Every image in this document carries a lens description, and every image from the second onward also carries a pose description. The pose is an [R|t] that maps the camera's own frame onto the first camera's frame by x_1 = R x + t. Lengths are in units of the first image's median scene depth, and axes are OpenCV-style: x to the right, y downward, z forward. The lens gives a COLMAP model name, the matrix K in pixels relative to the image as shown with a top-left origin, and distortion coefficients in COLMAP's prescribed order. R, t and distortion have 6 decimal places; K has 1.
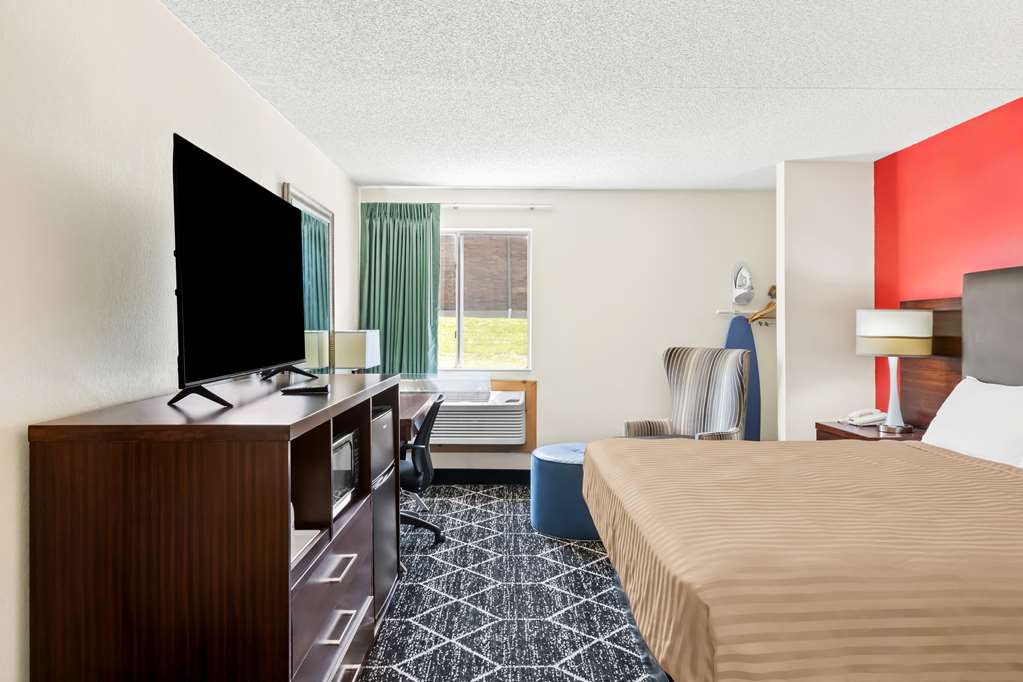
lens RADIAL K [[639.5, 0, 514.9], [0, 639.5, 335.0], [0, 0, 1]] dist [0.004716, -0.000096]
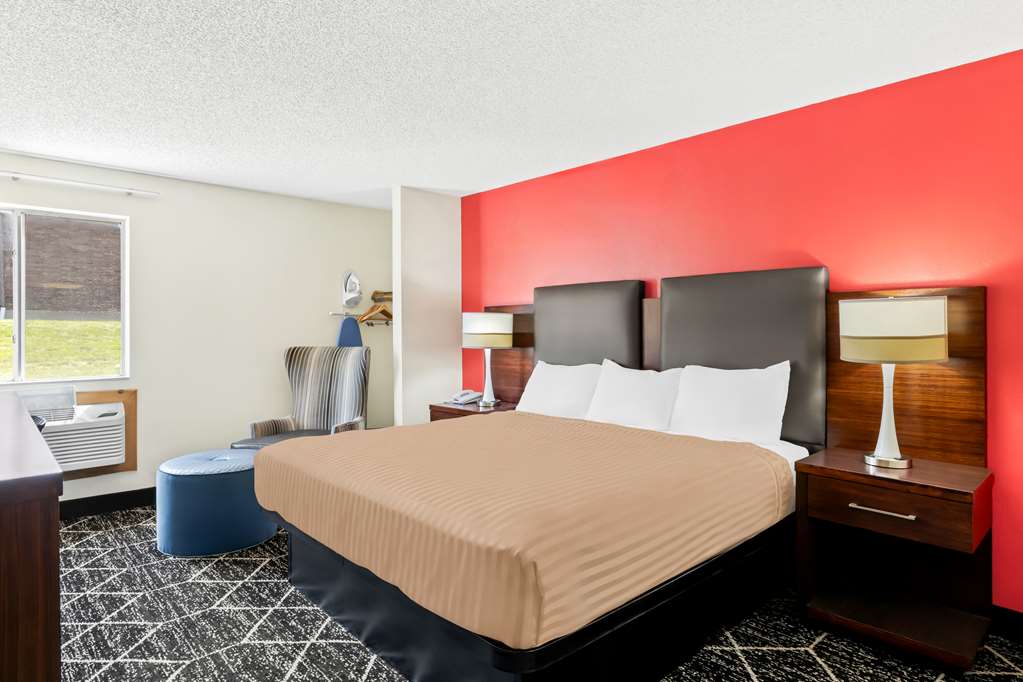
lens RADIAL K [[577.5, 0, 502.8], [0, 577.5, 337.8], [0, 0, 1]] dist [0.009047, 0.002476]
pose [[0.752068, -0.018579, 0.658824, -0.157580], [0.015386, 0.999825, 0.010632, -0.000821], [-0.658906, 0.002140, 0.752222, 0.085809]]
